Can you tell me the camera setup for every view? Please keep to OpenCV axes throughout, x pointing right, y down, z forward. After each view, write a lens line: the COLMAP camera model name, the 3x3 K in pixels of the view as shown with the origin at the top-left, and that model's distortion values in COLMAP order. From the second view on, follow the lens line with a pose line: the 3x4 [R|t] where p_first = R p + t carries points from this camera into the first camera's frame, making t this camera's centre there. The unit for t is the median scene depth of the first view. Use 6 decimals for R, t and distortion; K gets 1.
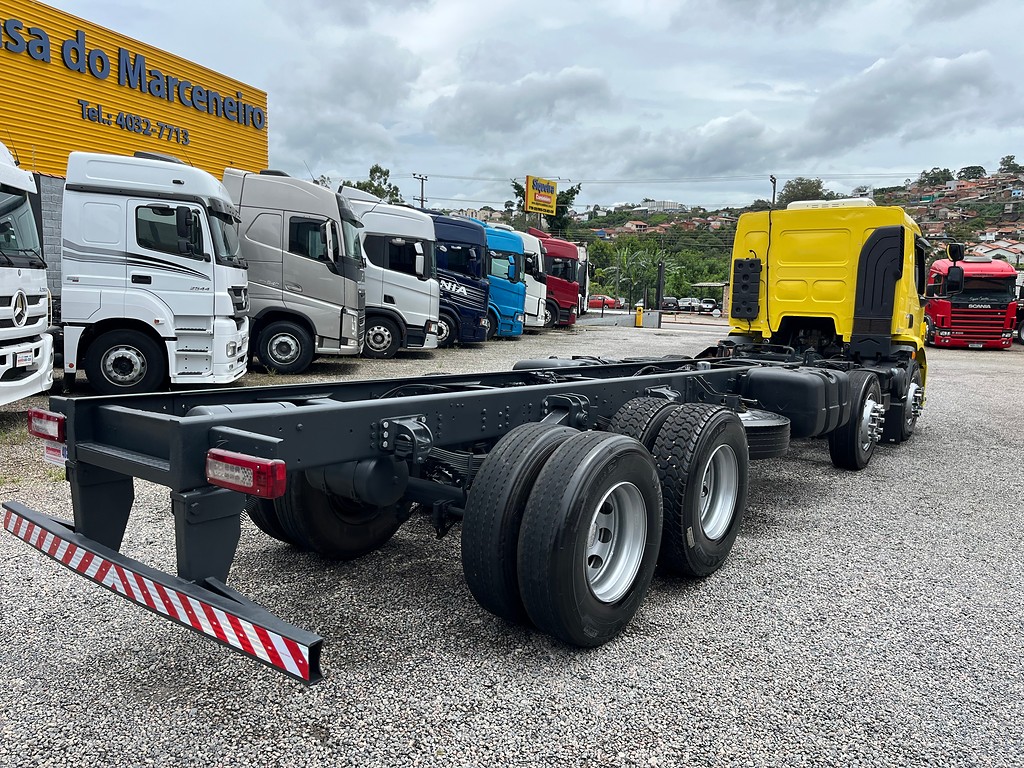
lens RADIAL K [[840.9, 0, 512.0], [0, 840.9, 384.0], [0, 0, 1]] dist [0.126004, -0.190836]
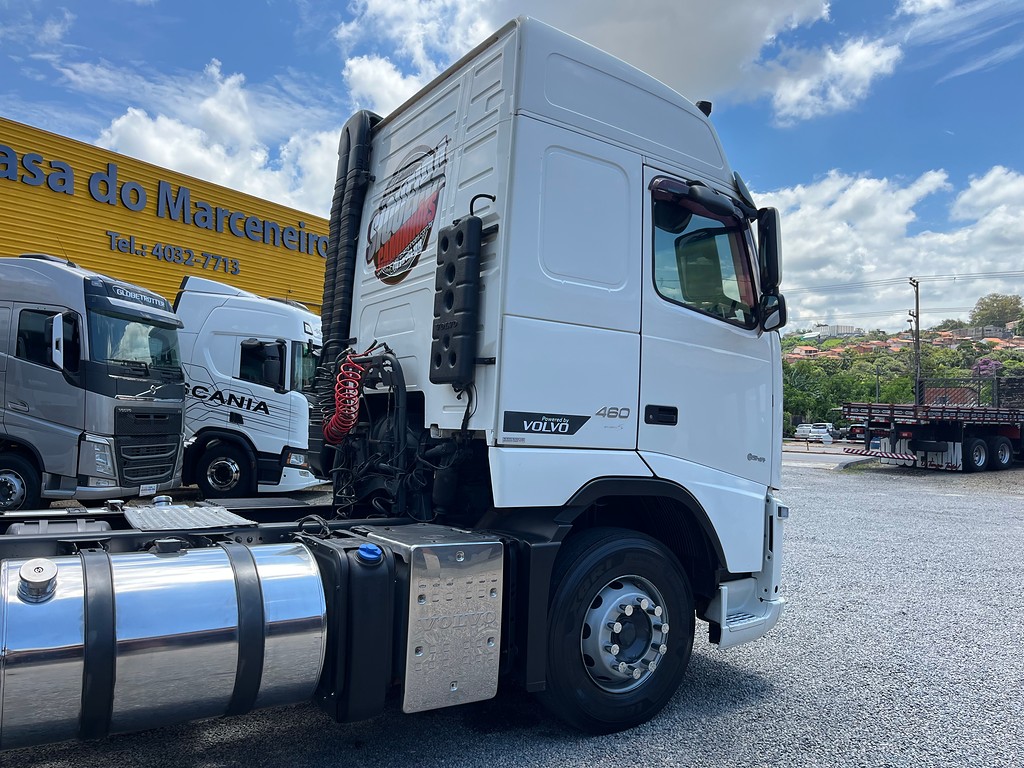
lens RADIAL K [[809.6, 0, 528.1], [0, 809.6, 387.9], [0, 0, 1]] dist [0.103342, -0.163768]
pose [[0.974737, -0.024737, -0.221983, 0.258160], [-0.009956, 0.988048, -0.153821, -0.020835], [0.223135, 0.152146, 0.962841, 0.344036]]
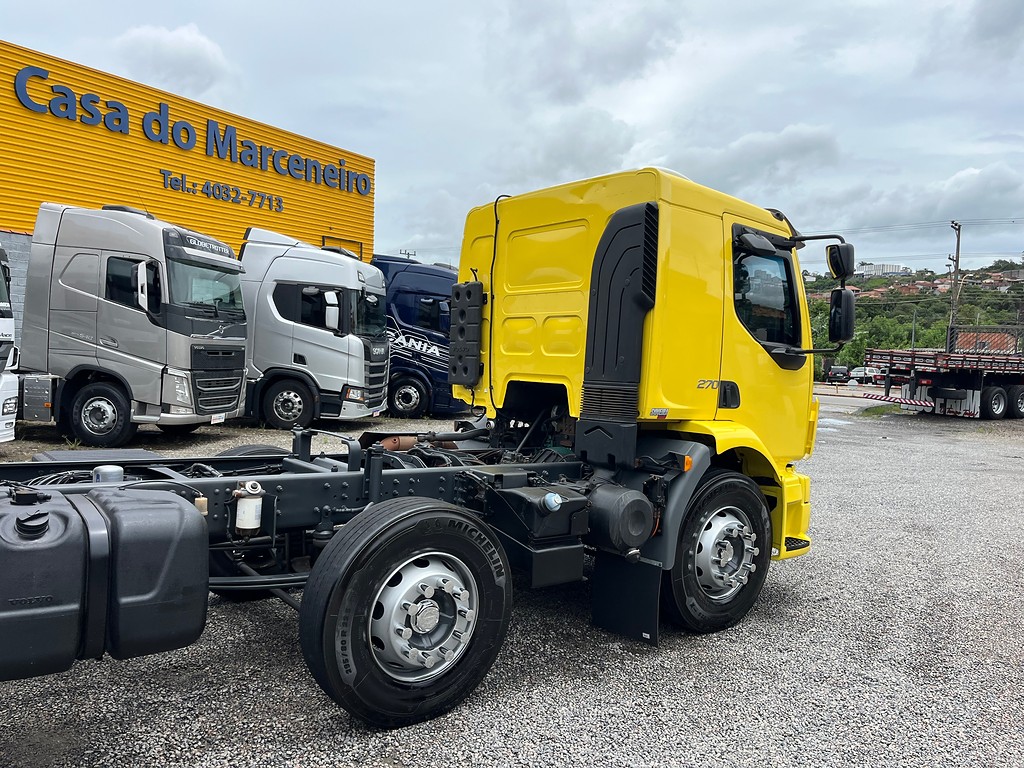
lens RADIAL K [[818.0, 0, 500.2], [0, 818.0, 394.2], [0, 0, 1]] dist [0.116739, -0.186382]
pose [[0.955541, 0.017982, -0.294309, 0.279333], [-0.038358, 0.997238, -0.063607, -0.021112], [0.292353, 0.072068, 0.953591, 0.279901]]
